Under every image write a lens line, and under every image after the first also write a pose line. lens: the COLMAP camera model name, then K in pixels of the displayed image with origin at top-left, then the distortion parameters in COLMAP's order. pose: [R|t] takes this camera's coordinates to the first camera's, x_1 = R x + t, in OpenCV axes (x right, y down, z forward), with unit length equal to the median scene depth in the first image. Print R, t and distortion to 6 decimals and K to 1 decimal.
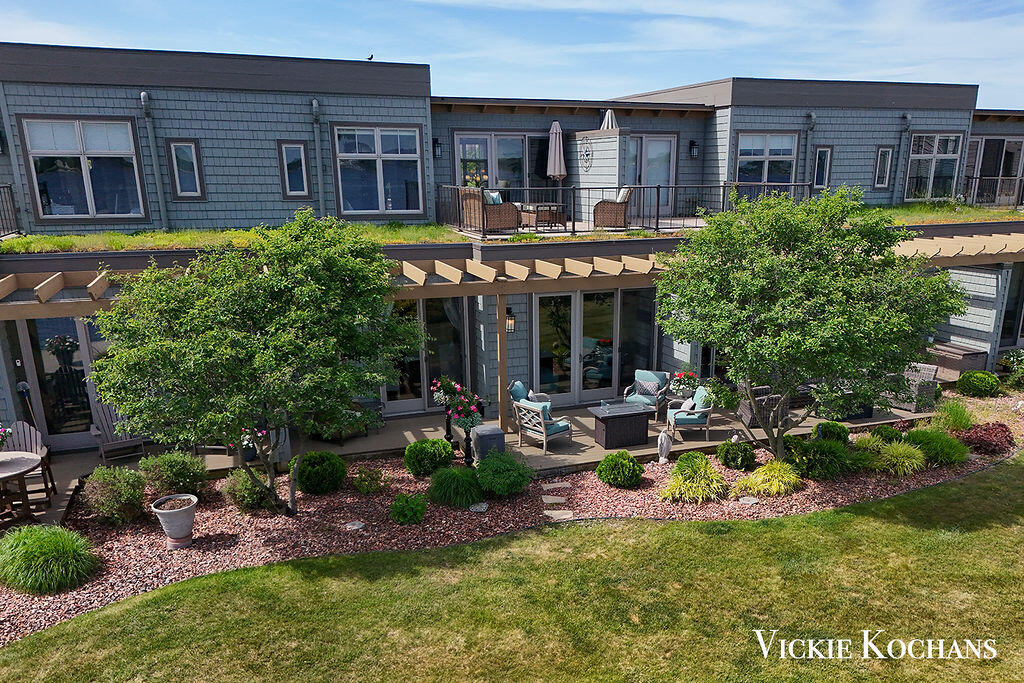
lens RADIAL K [[831.2, 0, 568.9], [0, 831.2, 420.1], [0, 0, 1]] dist [0.027140, 0.003155]
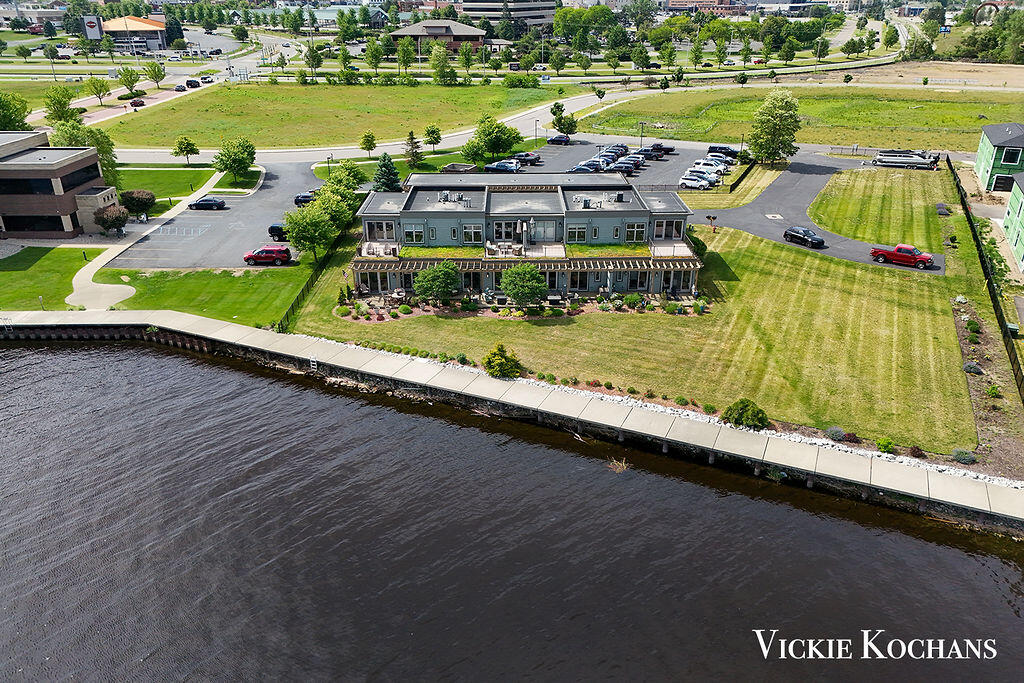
lens RADIAL K [[753.1, 0, 516.2], [0, 753.1, 339.8], [0, 0, 1]] dist [0.063997, -0.039557]
pose [[0.930714, 0.151073, -0.333088, 1.976920], [-0.104706, 0.982646, 0.153112, -0.539303], [0.350439, -0.107628, 0.930381, -3.795500]]
